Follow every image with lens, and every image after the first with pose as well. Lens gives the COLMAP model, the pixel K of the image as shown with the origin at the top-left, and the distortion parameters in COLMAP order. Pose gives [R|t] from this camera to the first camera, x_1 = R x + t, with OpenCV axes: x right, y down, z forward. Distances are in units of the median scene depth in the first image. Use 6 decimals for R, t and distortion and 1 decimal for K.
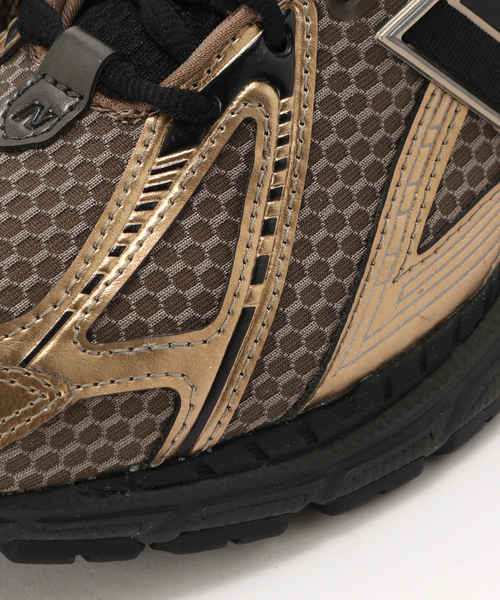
lens RADIAL K [[2449.4, 0, 250.0], [0, 2449.4, 300.0], [0, 0, 1]] dist [0.059315, 0.483337]
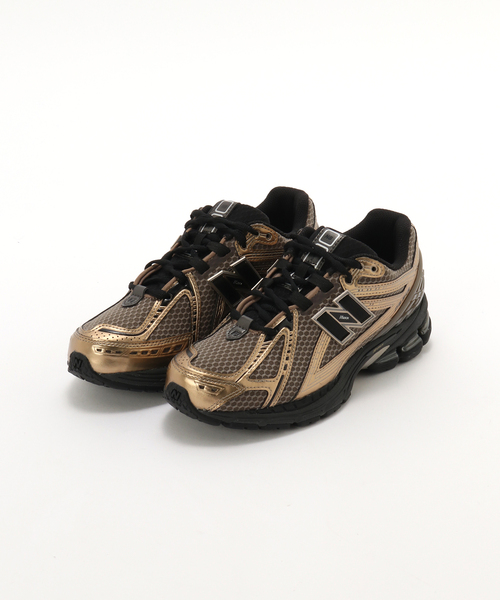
lens RADIAL K [[1578.6, 0, 250.0], [0, 1578.6, 300.0], [0, 0, 1]] dist [0.007618, 0.005640]
pose [[0.998166, 0.032539, 0.051055, -0.213643], [-0.020370, 0.974626, -0.222913, 0.516324], [-0.057013, 0.221464, 0.973501, -1.859007]]
